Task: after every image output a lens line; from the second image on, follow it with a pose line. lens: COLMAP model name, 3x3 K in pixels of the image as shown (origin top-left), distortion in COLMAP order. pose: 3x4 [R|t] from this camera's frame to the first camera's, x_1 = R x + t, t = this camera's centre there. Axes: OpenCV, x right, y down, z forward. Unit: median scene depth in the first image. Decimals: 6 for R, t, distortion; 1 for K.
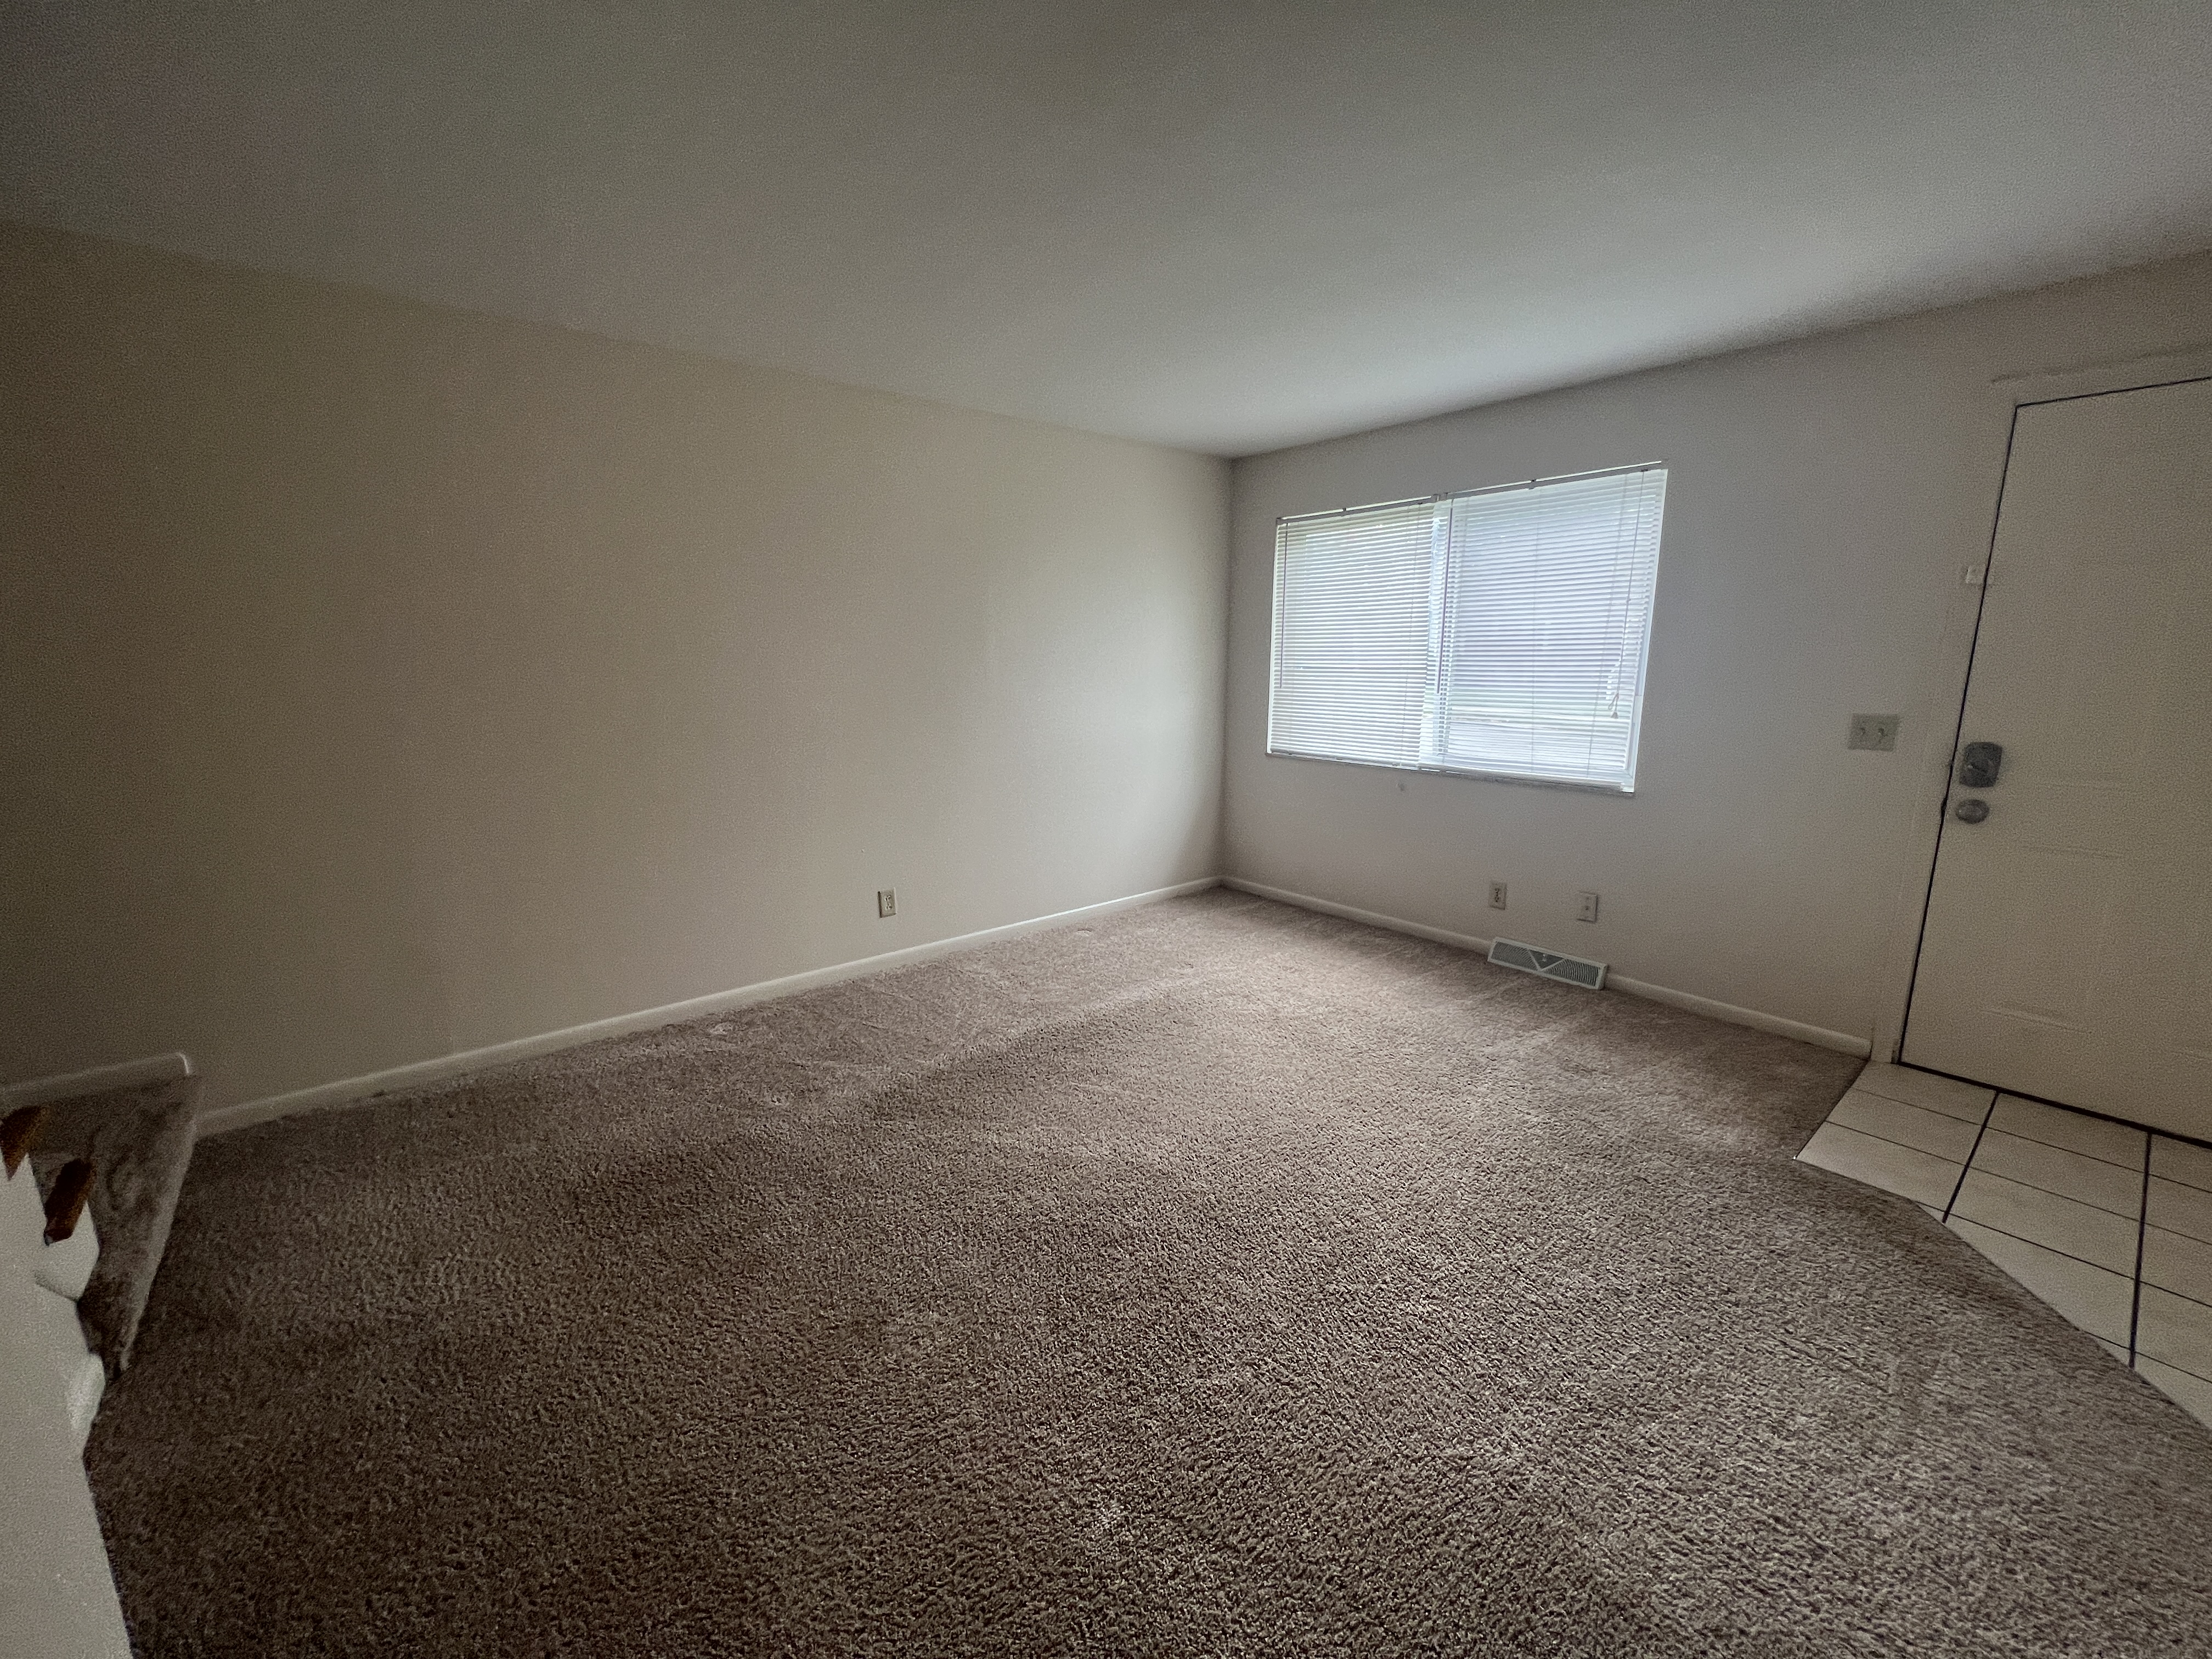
lens RADIAL K [[891.3, 0, 1092.2], [0, 891.3, 823.8], [0, 0, 1]] dist [0.003005, 0.000084]
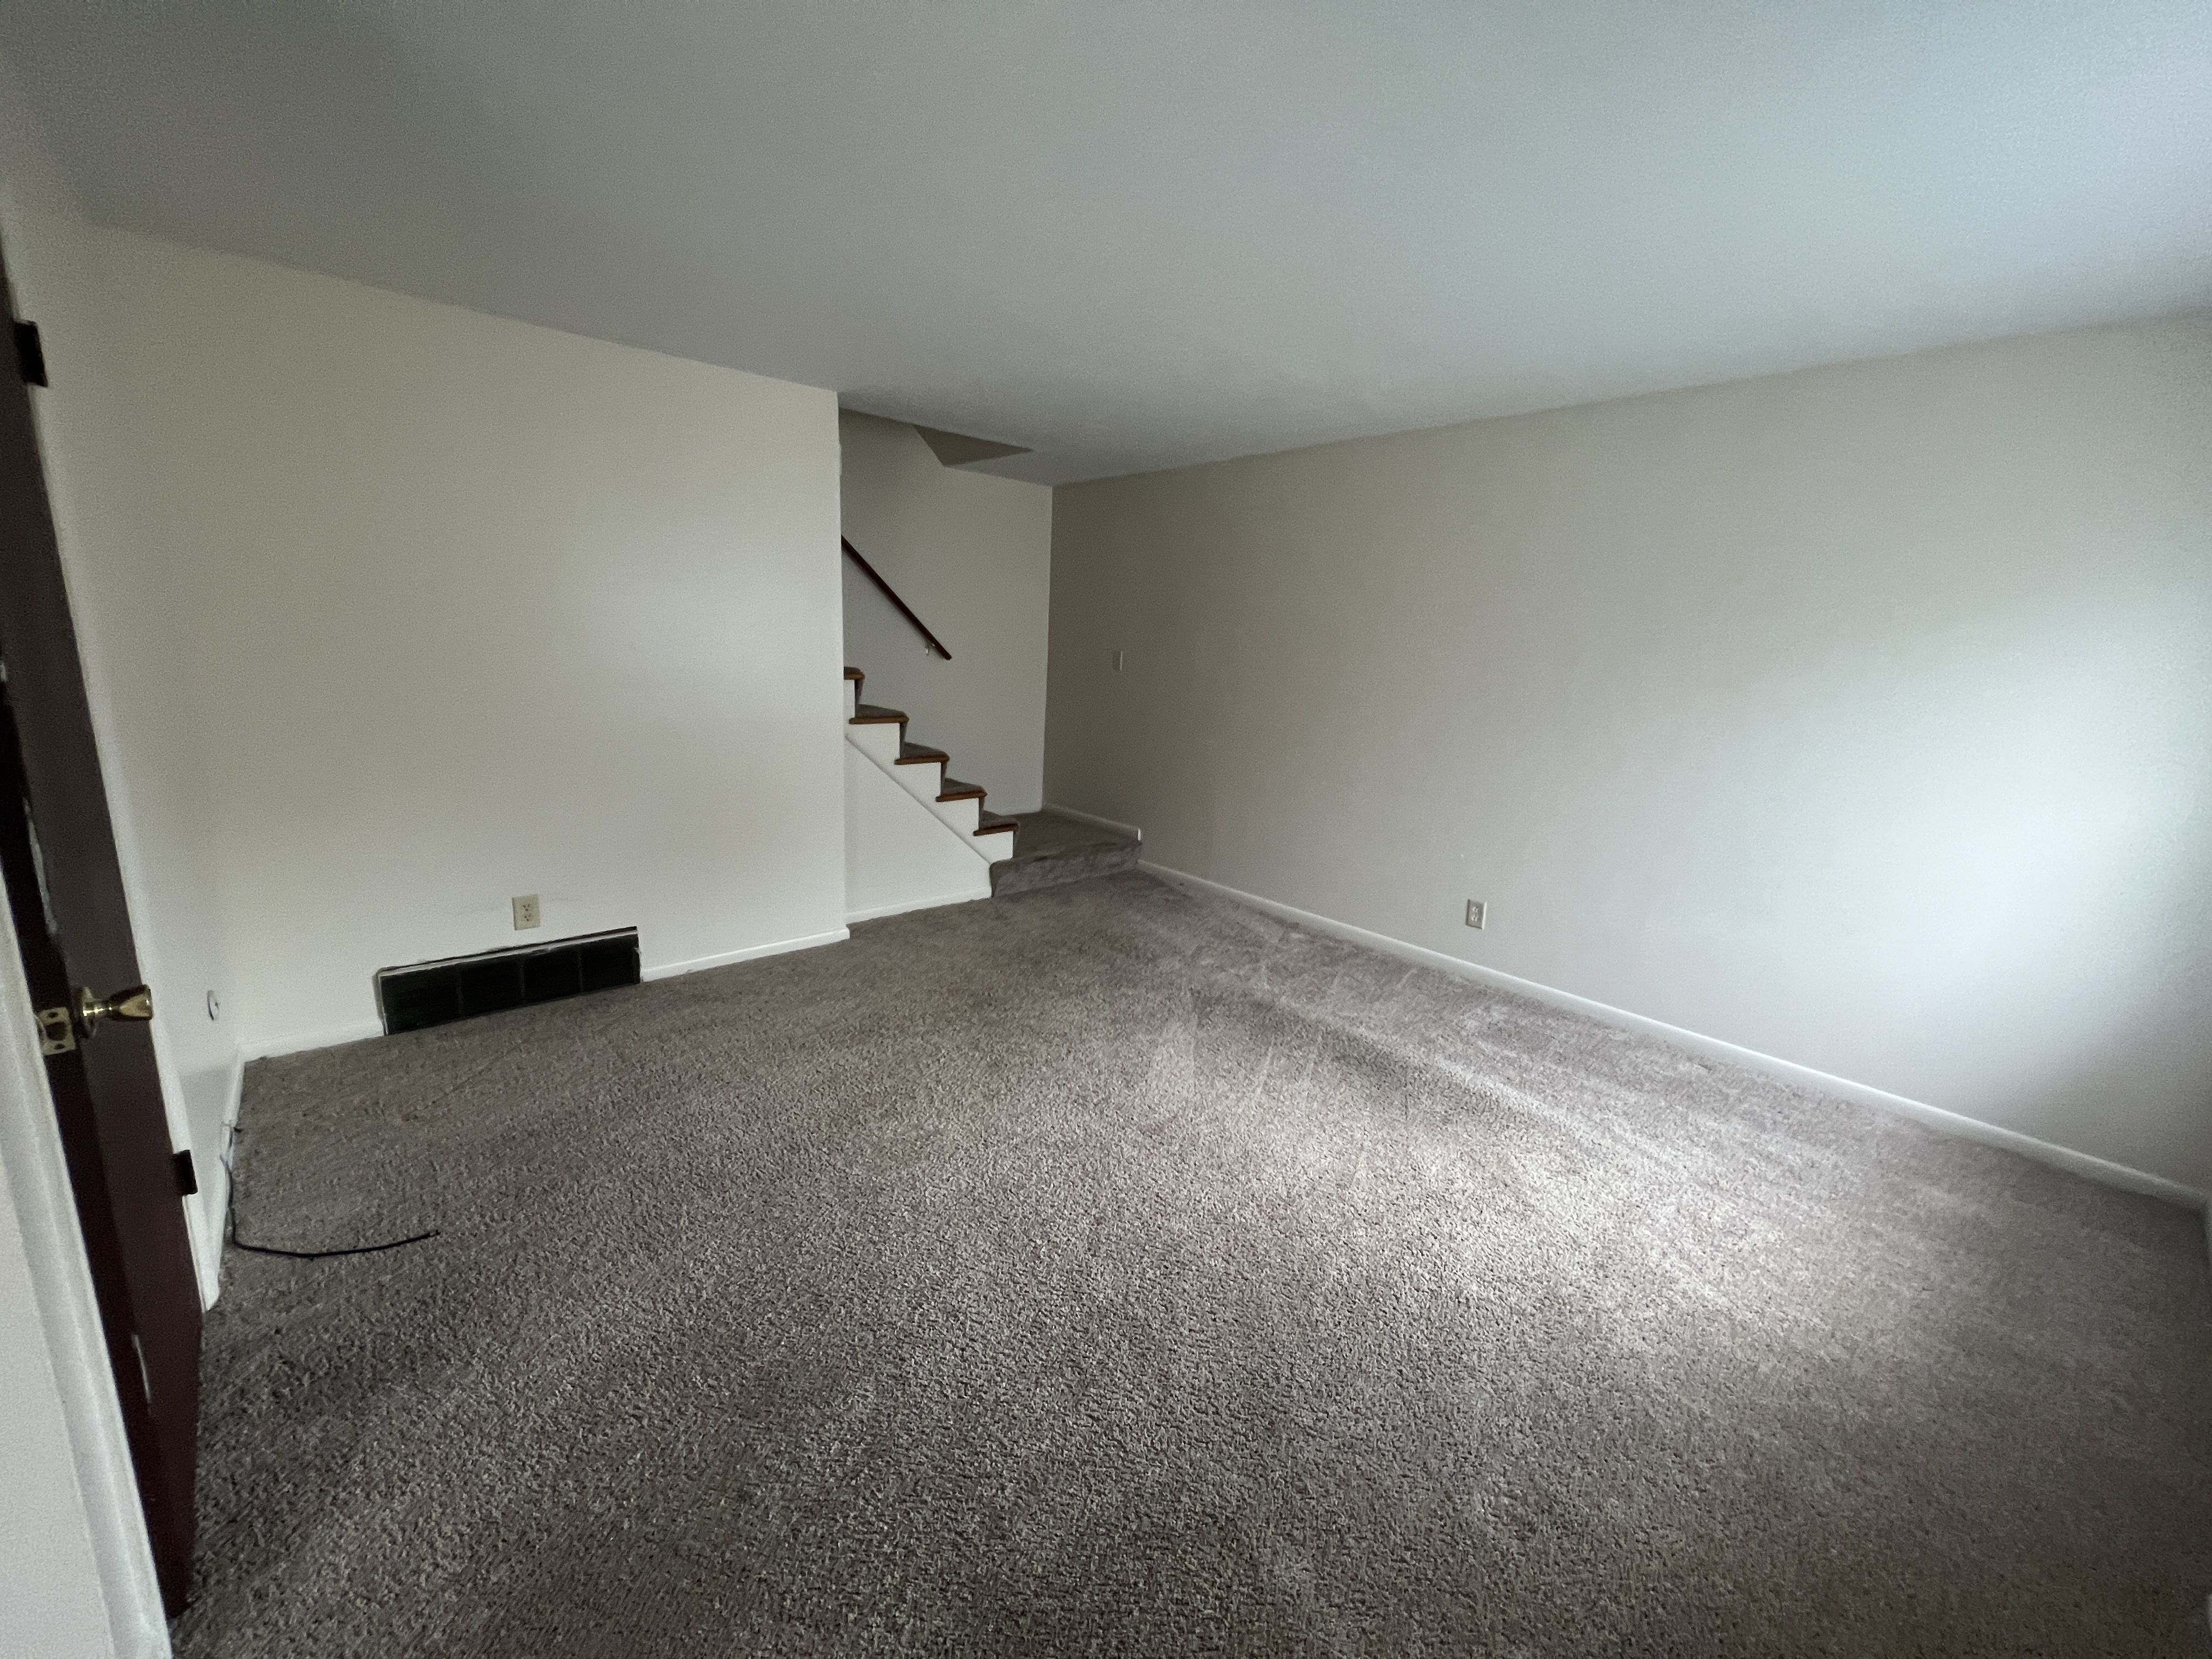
lens RADIAL K [[891.3, 0, 1103.2], [0, 891.3, 826.5], [0, 0, 1]] dist [0.003005, 0.000084]
pose [[0.036062, 0.215126, -0.975920, 0.833663], [-0.239042, 0.950064, 0.200593, -0.123676], [0.970339, 0.226053, 0.085685, 0.547198]]
